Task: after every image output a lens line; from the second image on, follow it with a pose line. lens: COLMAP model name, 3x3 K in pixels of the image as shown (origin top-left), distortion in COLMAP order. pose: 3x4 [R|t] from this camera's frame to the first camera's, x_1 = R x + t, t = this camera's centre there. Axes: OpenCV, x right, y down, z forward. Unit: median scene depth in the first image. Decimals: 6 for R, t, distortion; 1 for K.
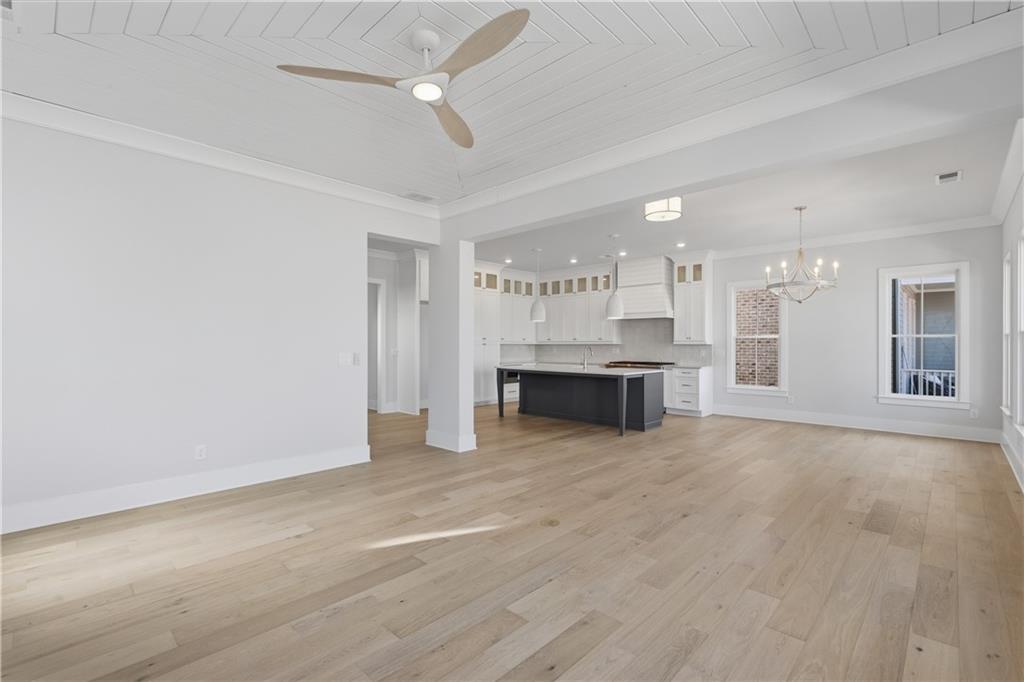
lens RADIAL K [[453.7, 0, 512.0], [0, 453.7, 341.0], [0, 0, 1]] dist [0.004109, 0.000371]
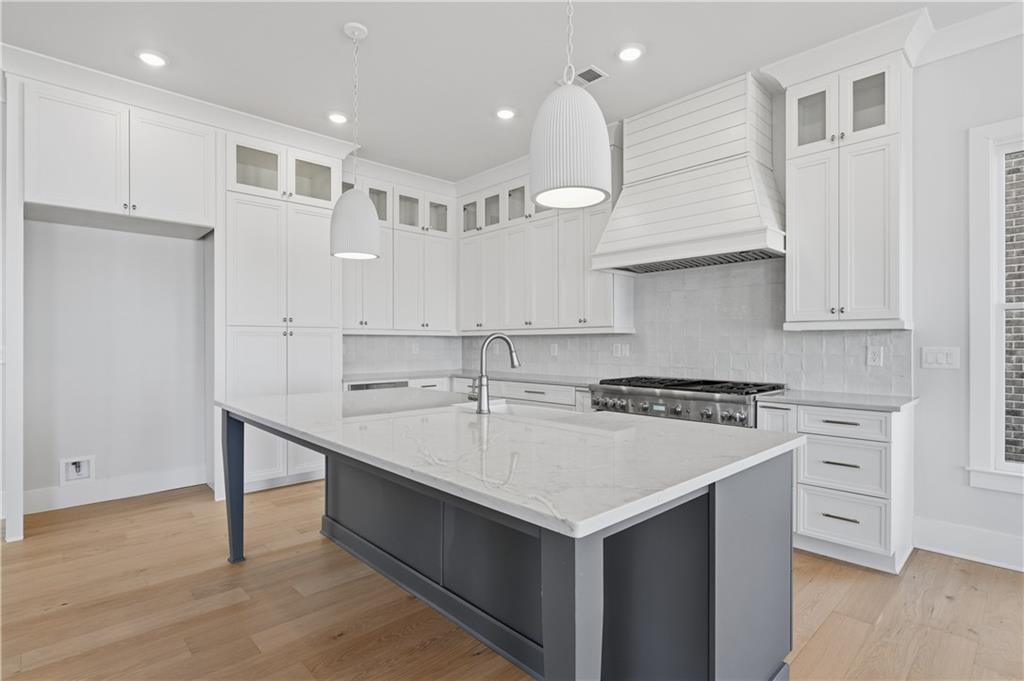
lens RADIAL K [[503.2, 0, 512.0], [0, 503.2, 340.5], [0, 0, 1]] dist [-0.000433, -0.000046]
pose [[0.999130, -0.001457, -0.041672, 0.166058], [0.001645, 0.999989, 0.004483, 0.012192], [0.041665, -0.004547, 0.999121, 0.606699]]
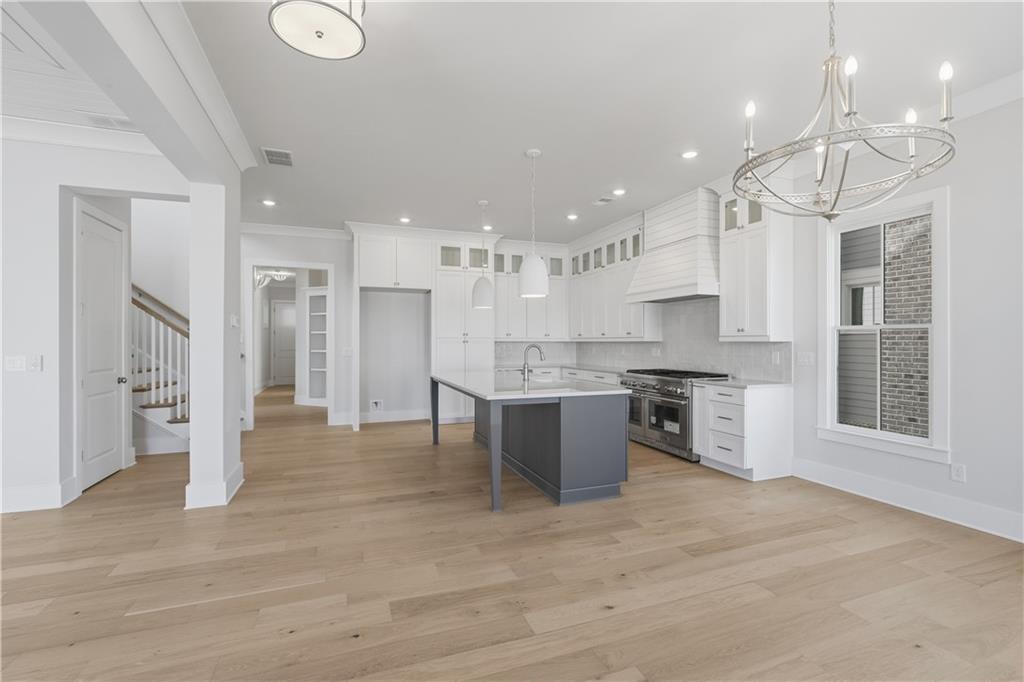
lens RADIAL K [[453.7, 0, 512.0], [0, 453.7, 341.0], [0, 0, 1]] dist [0.004109, 0.000371]
pose [[0.903431, -0.001023, -0.428732, 0.358175], [0.003929, 0.999975, 0.005894, 0.001870], [0.428715, -0.007010, 0.903413, 0.375321]]
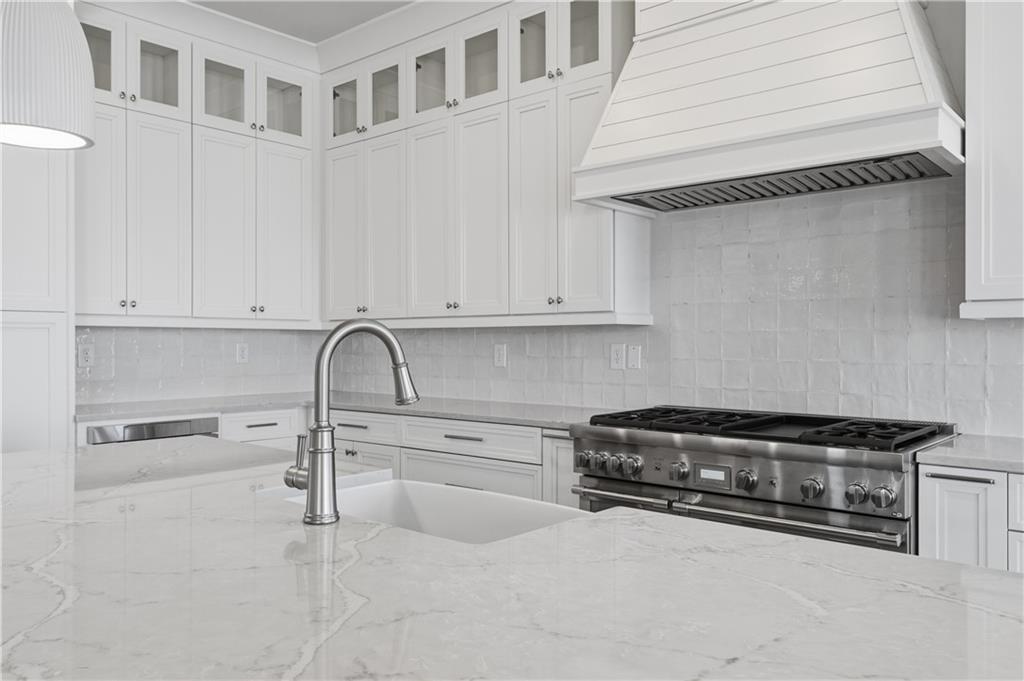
lens RADIAL K [[768.7, 0, 512.0], [0, 768.7, 340.5], [0, 0, 1]] dist [0.003502, 0.002393]
pose [[0.998332, -0.000631, 0.057727, 0.169982], [0.000262, 0.999980, 0.006395, 0.013085], [-0.057729, -0.006370, 0.998312, 0.711402]]
